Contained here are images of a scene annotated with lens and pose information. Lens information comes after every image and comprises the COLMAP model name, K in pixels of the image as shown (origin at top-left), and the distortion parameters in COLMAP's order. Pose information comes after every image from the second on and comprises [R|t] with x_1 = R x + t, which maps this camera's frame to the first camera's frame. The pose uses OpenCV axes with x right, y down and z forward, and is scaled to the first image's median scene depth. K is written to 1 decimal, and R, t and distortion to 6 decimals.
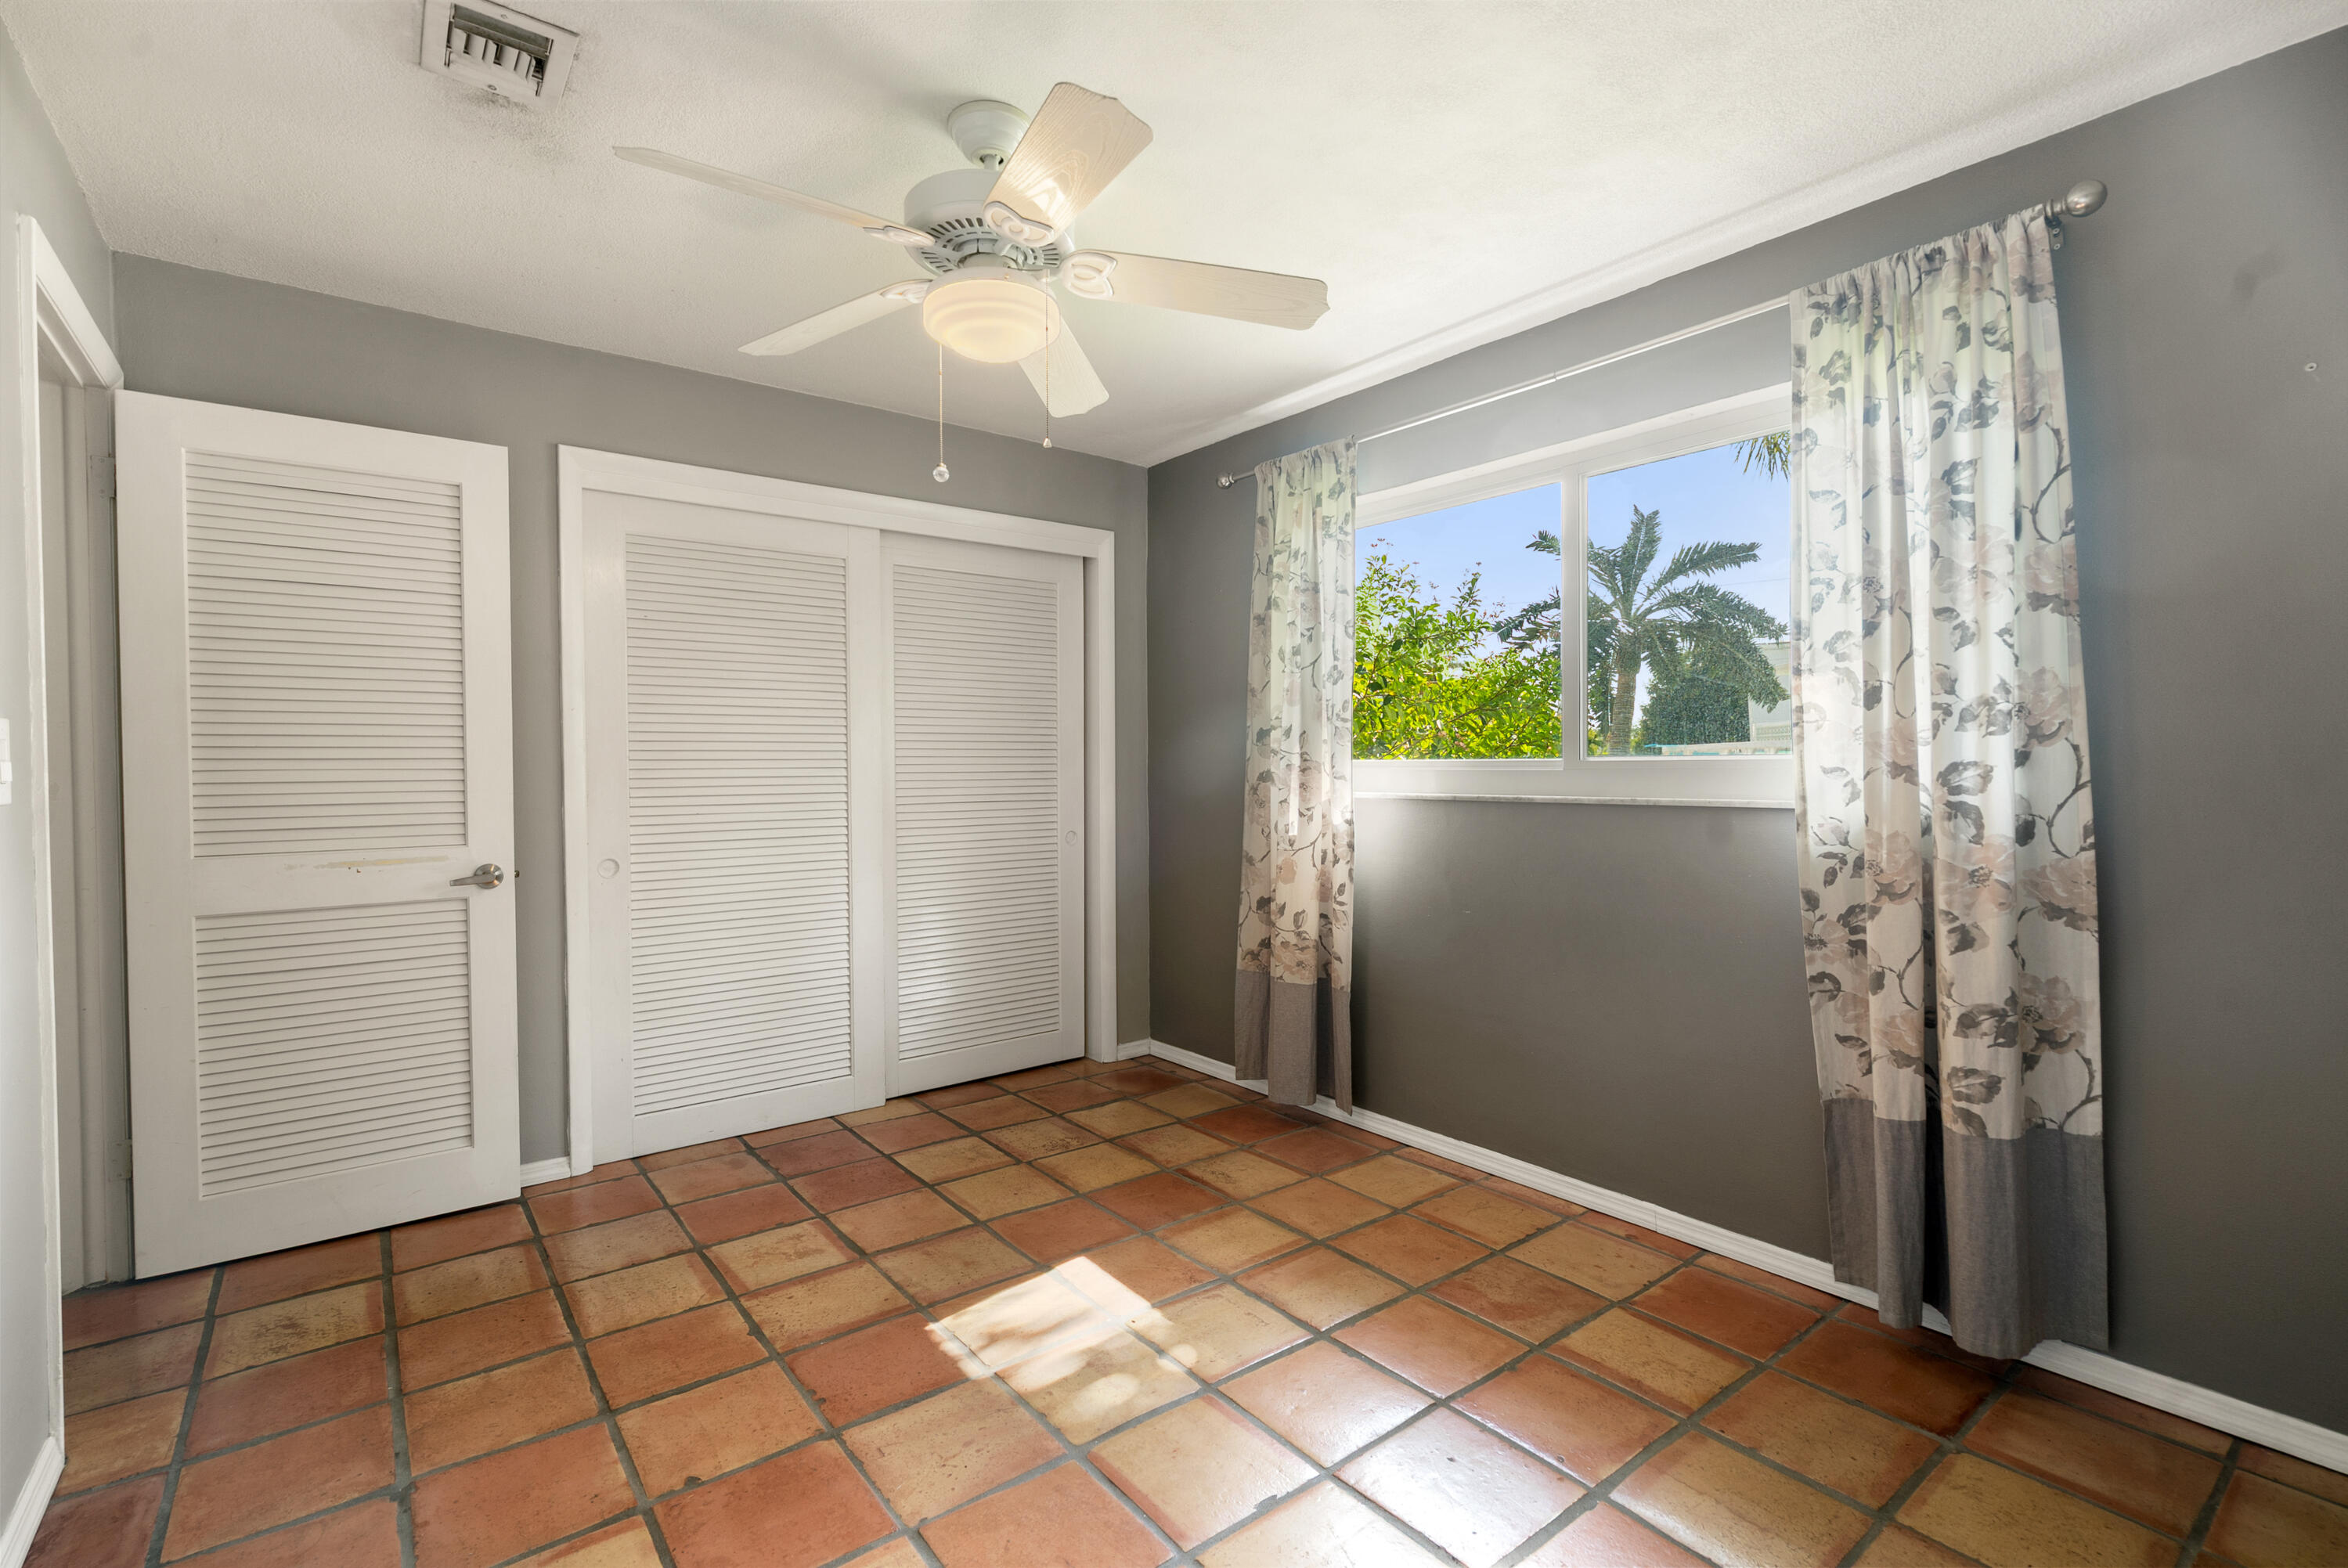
lens RADIAL K [[1065.9, 0, 1168.5], [0, 1065.9, 793.5], [0, 0, 1]] dist [-0.010233, 0.002059]
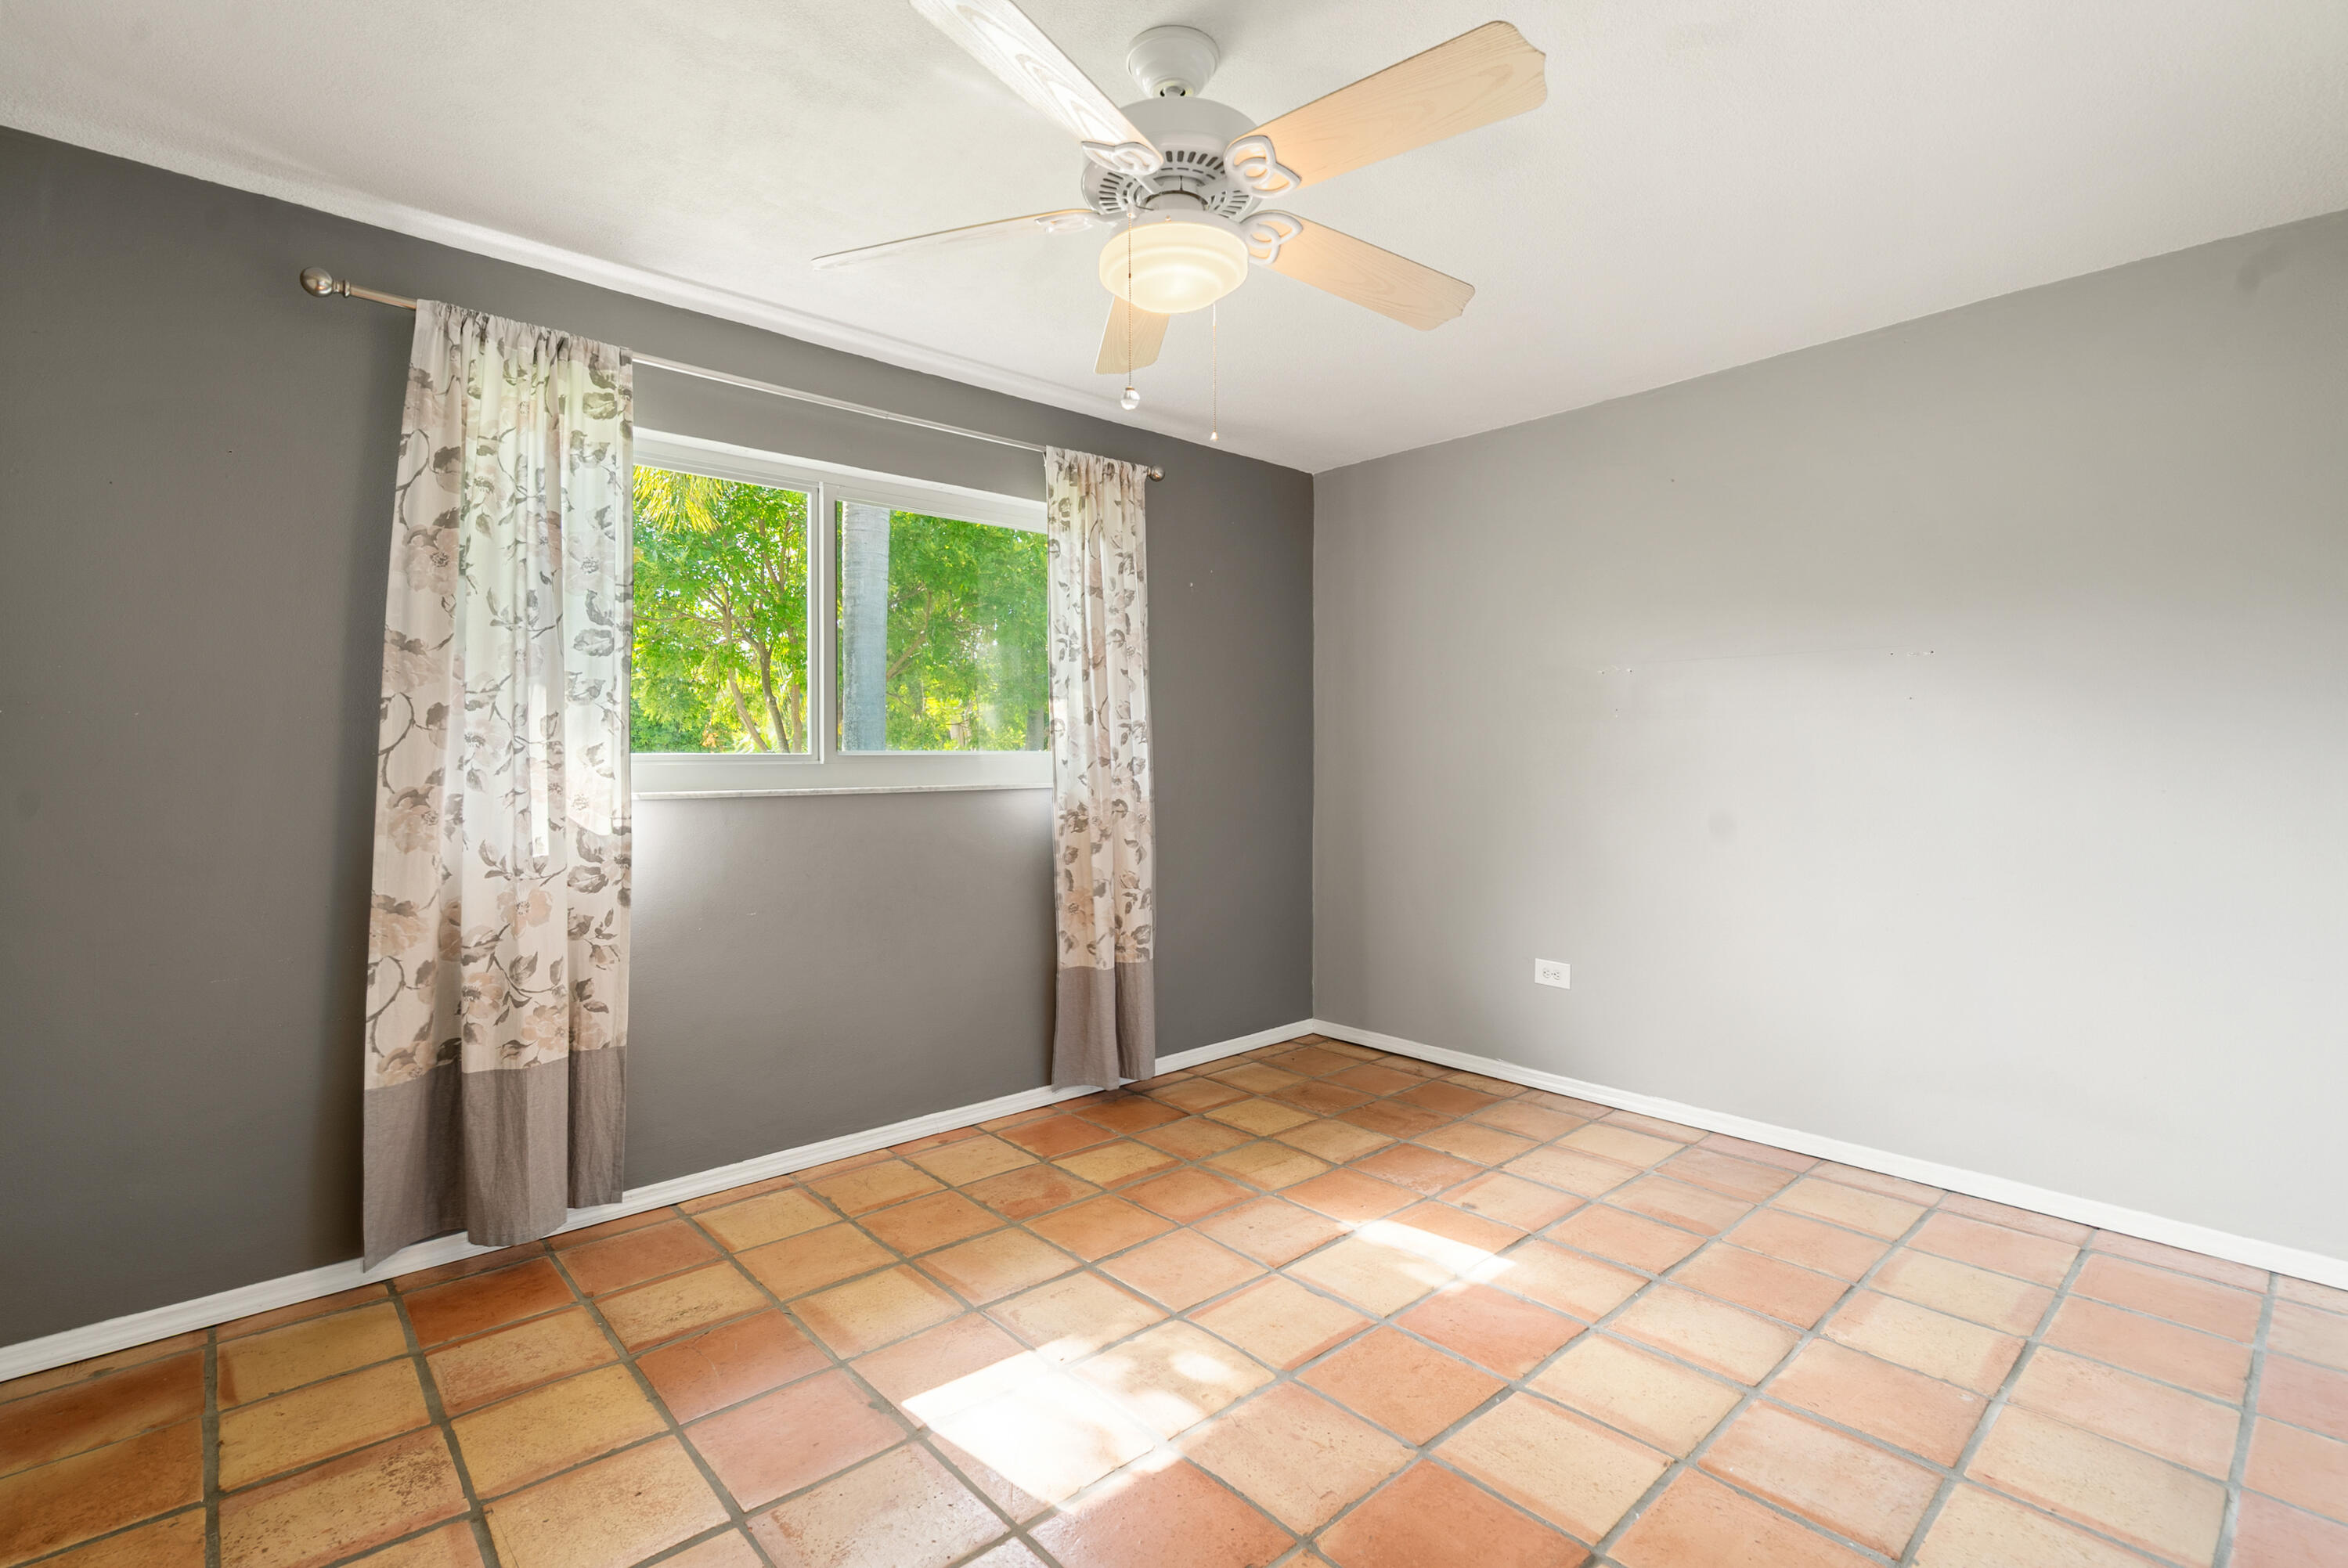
lens RADIAL K [[1067.9, 0, 1173.3], [0, 1067.9, 770.8], [0, 0, 1]] dist [-0.000770, 0.000809]
pose [[-0.072881, -0.007918, 0.997309, -0.781710], [0.028126, 0.999554, 0.009991, -0.016930], [-0.996944, 0.028779, -0.072626, 0.778149]]
